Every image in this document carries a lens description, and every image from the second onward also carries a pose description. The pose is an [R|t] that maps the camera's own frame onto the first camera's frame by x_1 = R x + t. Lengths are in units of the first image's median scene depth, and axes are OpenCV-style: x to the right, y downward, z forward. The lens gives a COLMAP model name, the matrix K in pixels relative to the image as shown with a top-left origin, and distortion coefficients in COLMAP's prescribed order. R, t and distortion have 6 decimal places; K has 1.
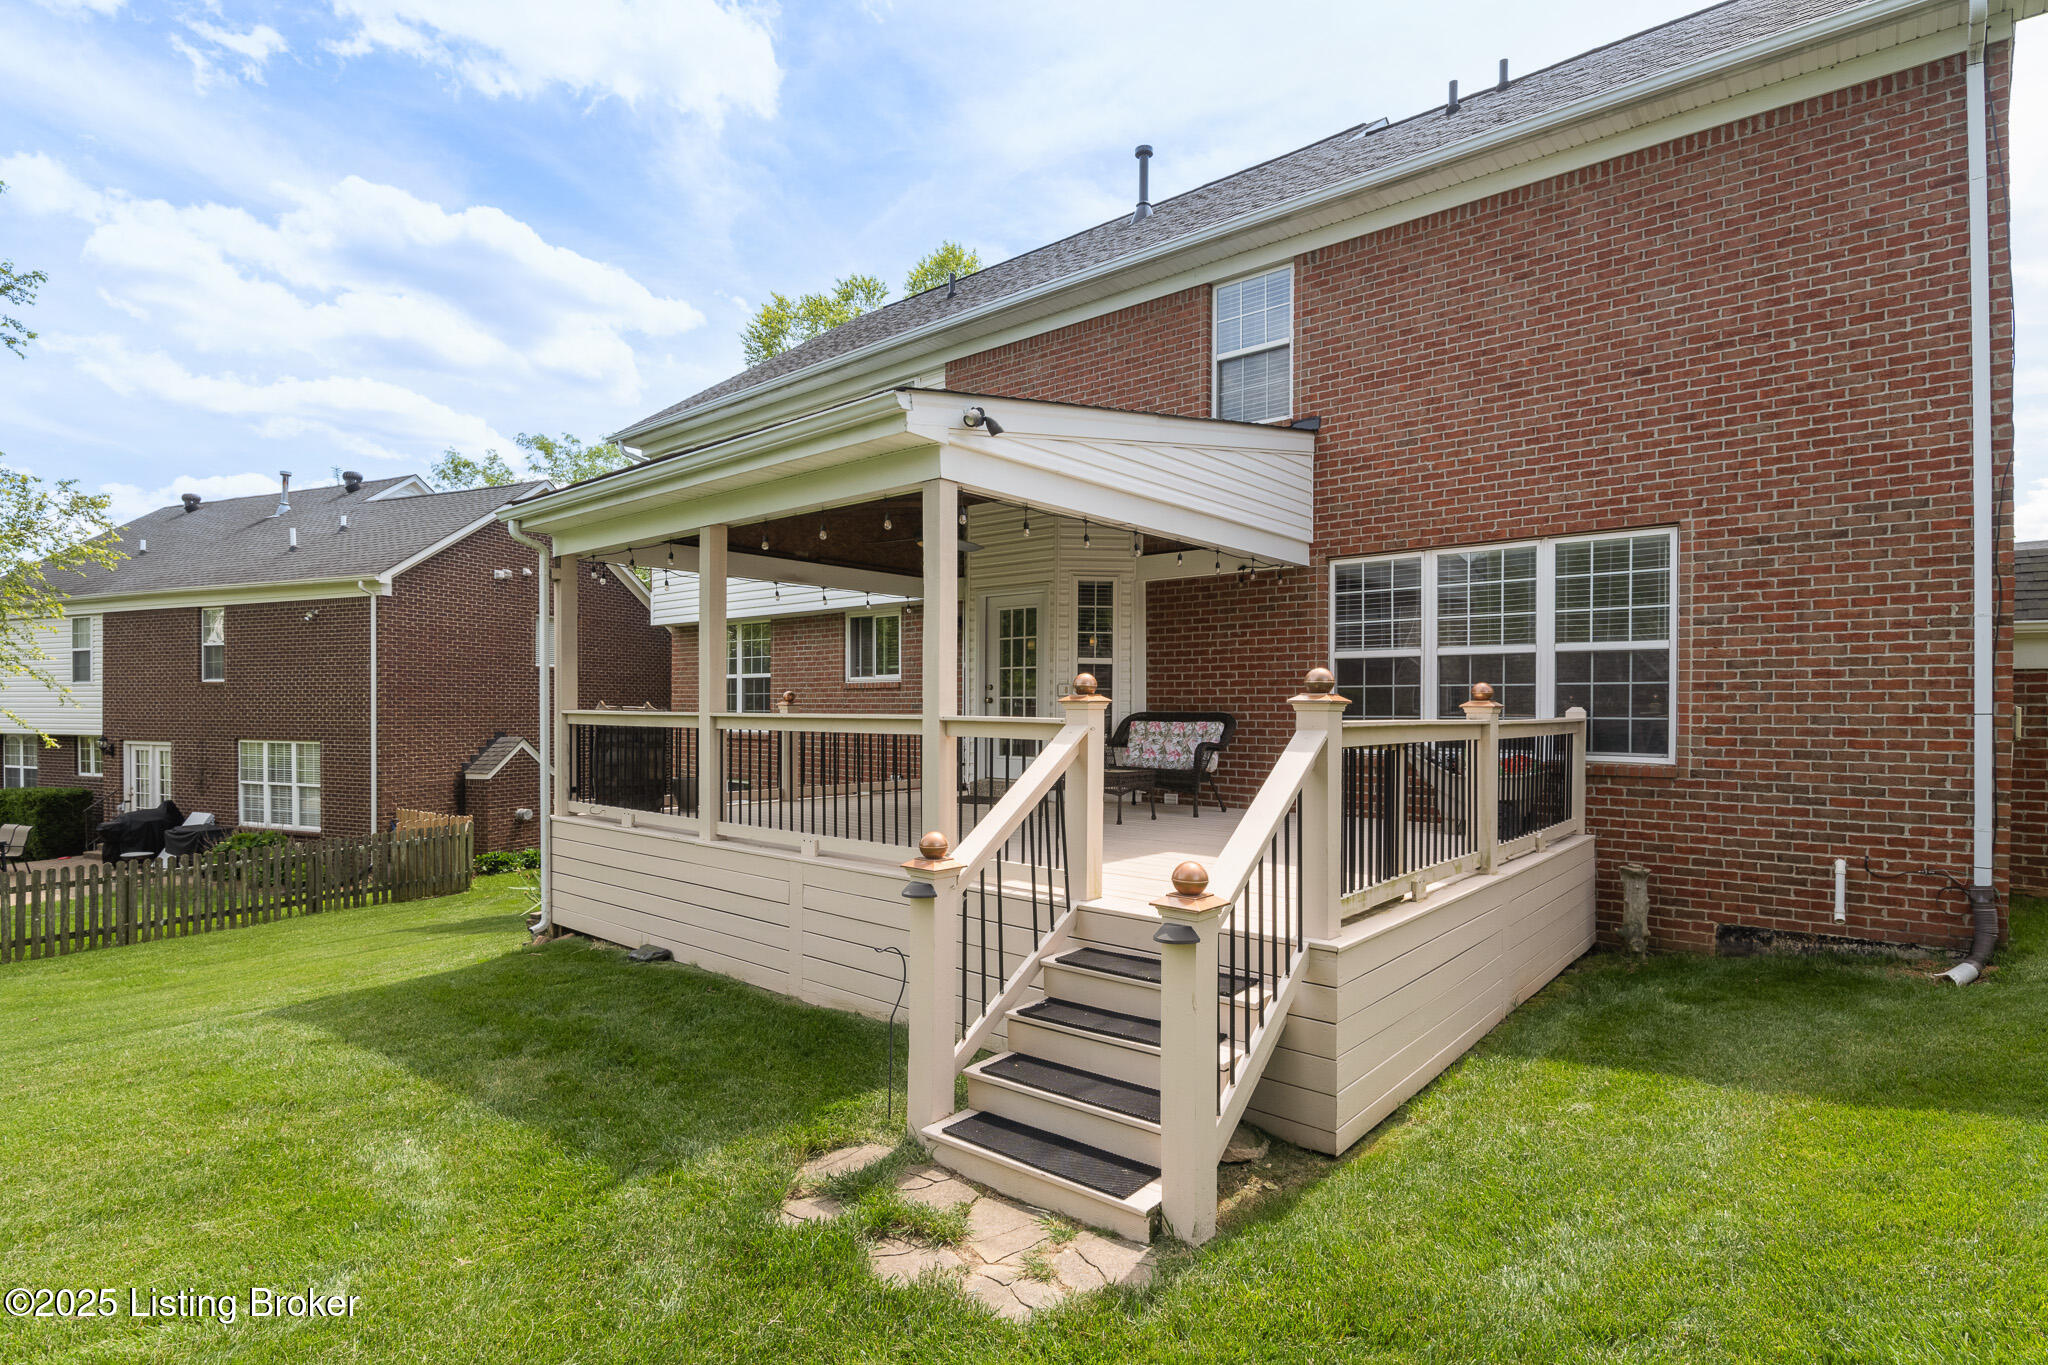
lens RADIAL K [[1001.7, 0, 1019.2], [0, 1001.7, 706.3], [0, 0, 1]] dist [-0.002291, -0.001530]
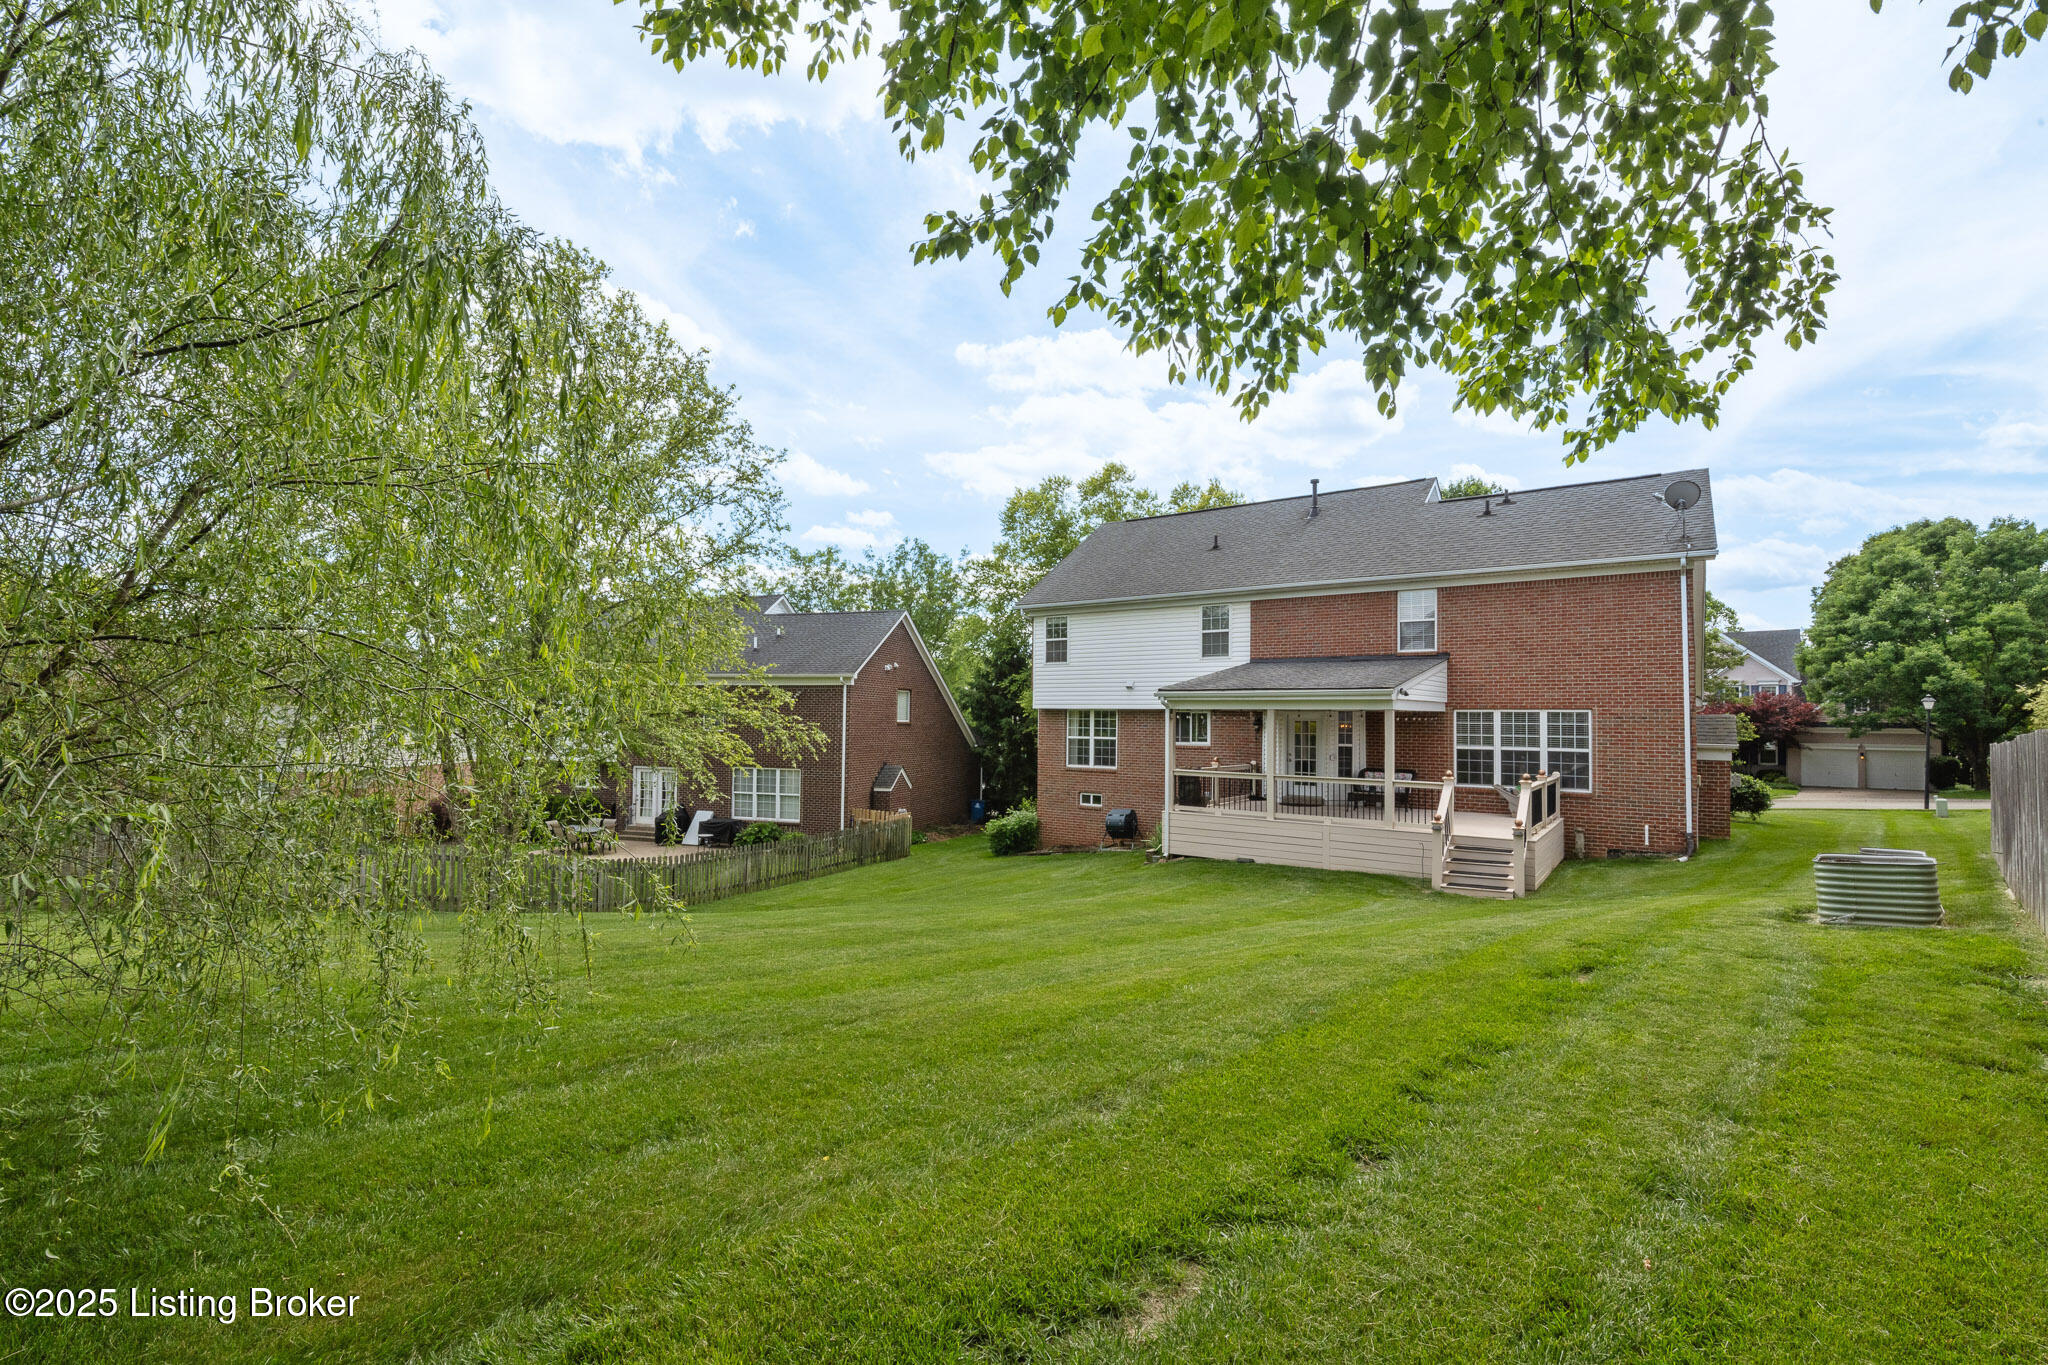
lens RADIAL K [[885.7, 0, 1024.0], [0, 885.7, 682.5], [0, 0, 1]] dist [-0.002159, -0.007184]
pose [[0.997197, 0.011281, 0.073967, -1.051989], [-0.008250, 0.999118, -0.041165, -0.127382], [-0.074366, 0.040439, 0.996411, -1.285169]]
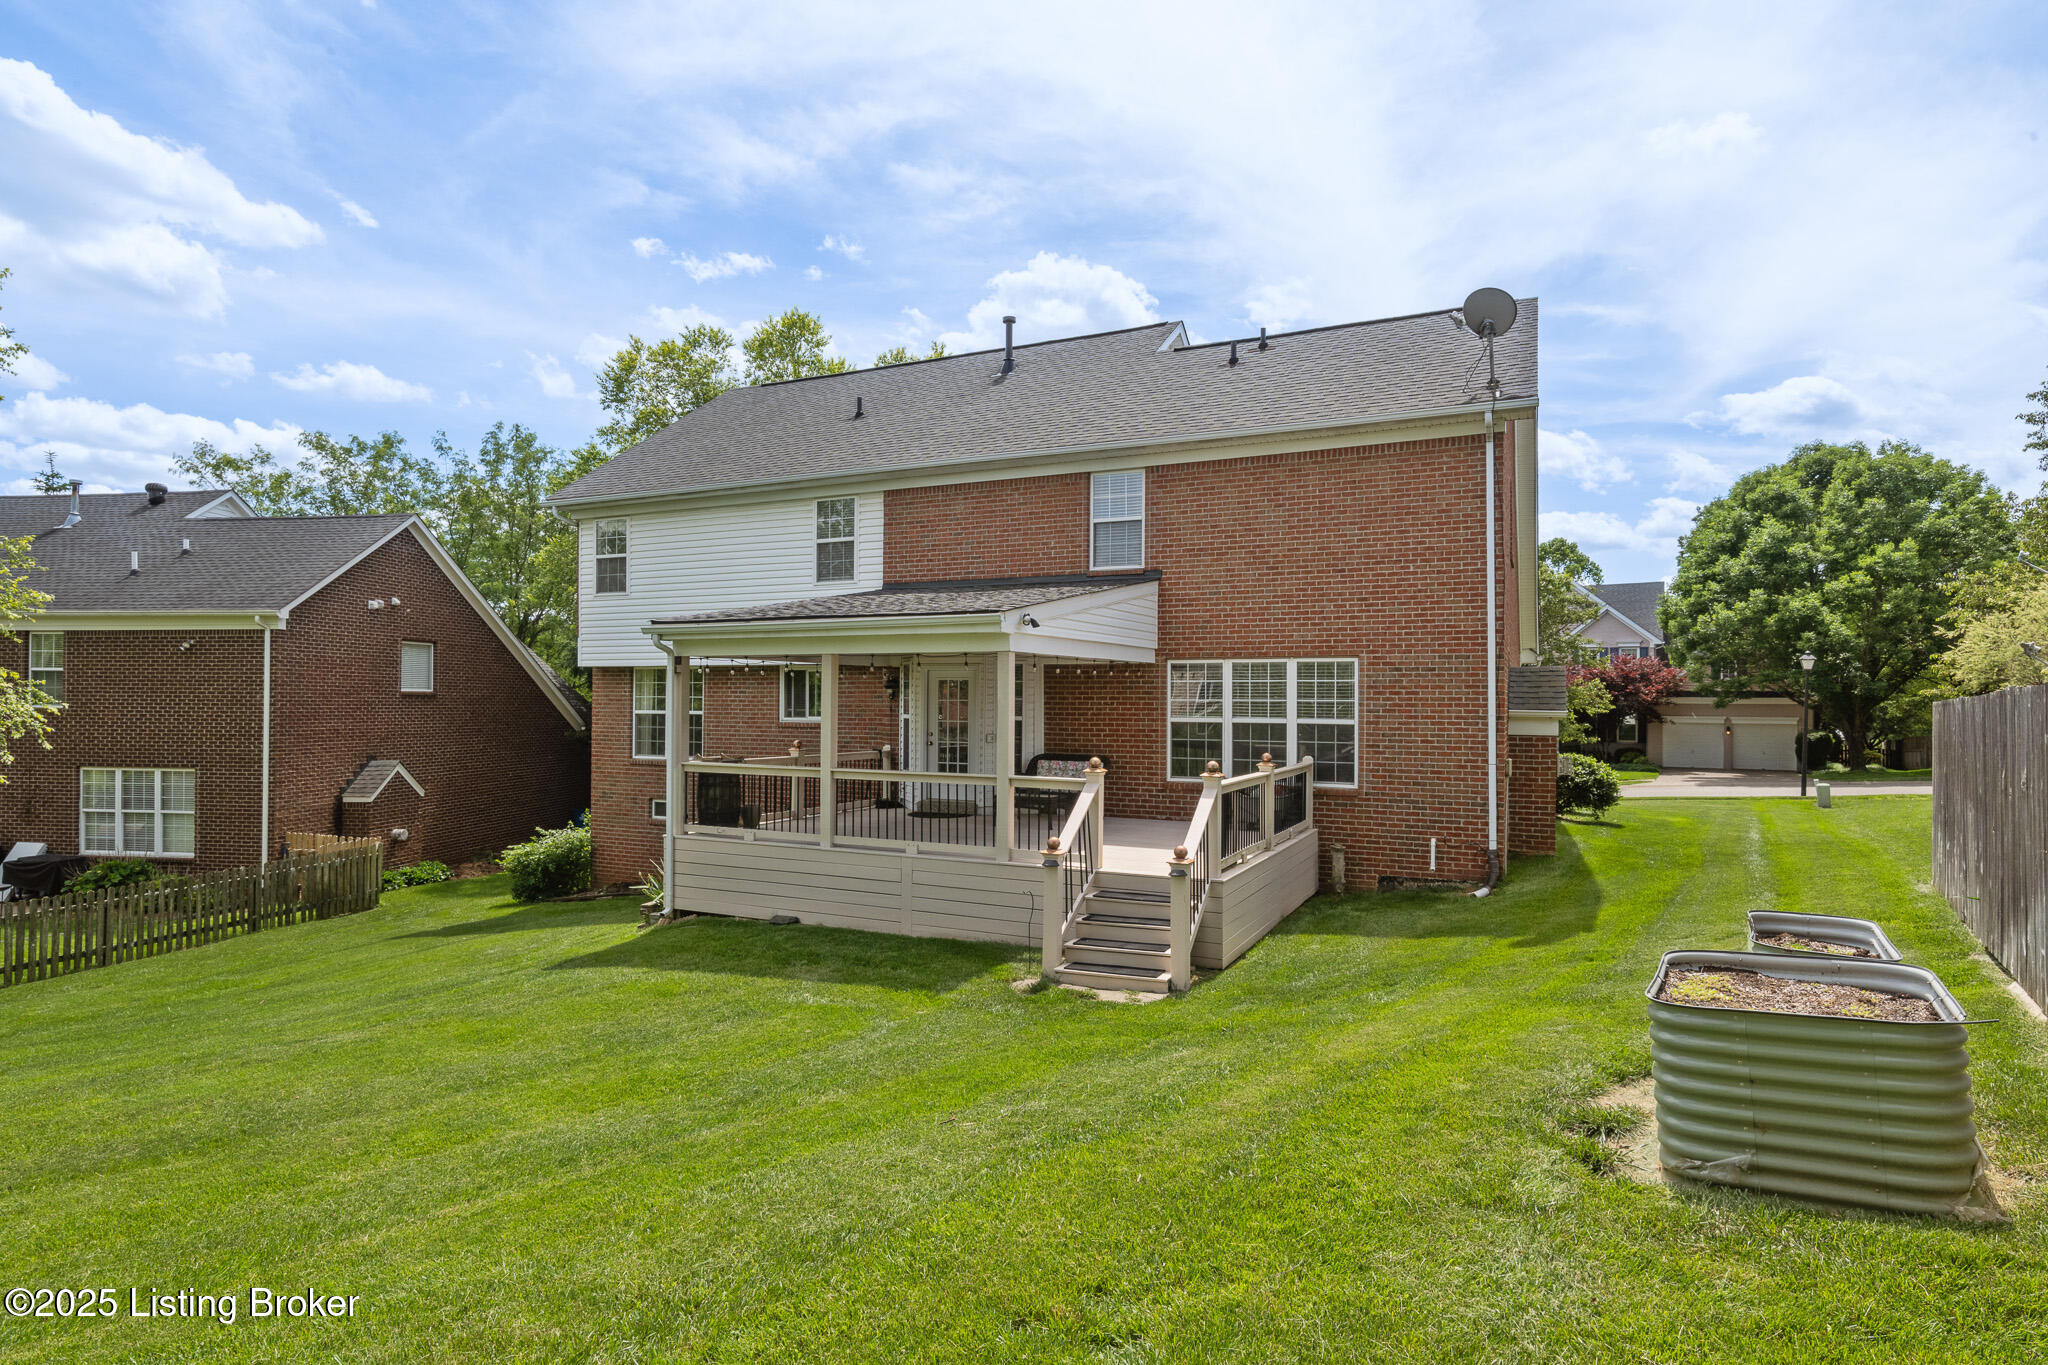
lens RADIAL K [[1073.5, 0, 1015.2], [0, 1073.5, 679.4], [0, 0, 1]] dist [0.006244, -0.000279]
pose [[0.968295, 0.006902, 0.249716, -0.395412], [-0.002575, 0.999841, -0.017653, -0.094491], [-0.249798, 0.016450, 0.968158, -0.669567]]
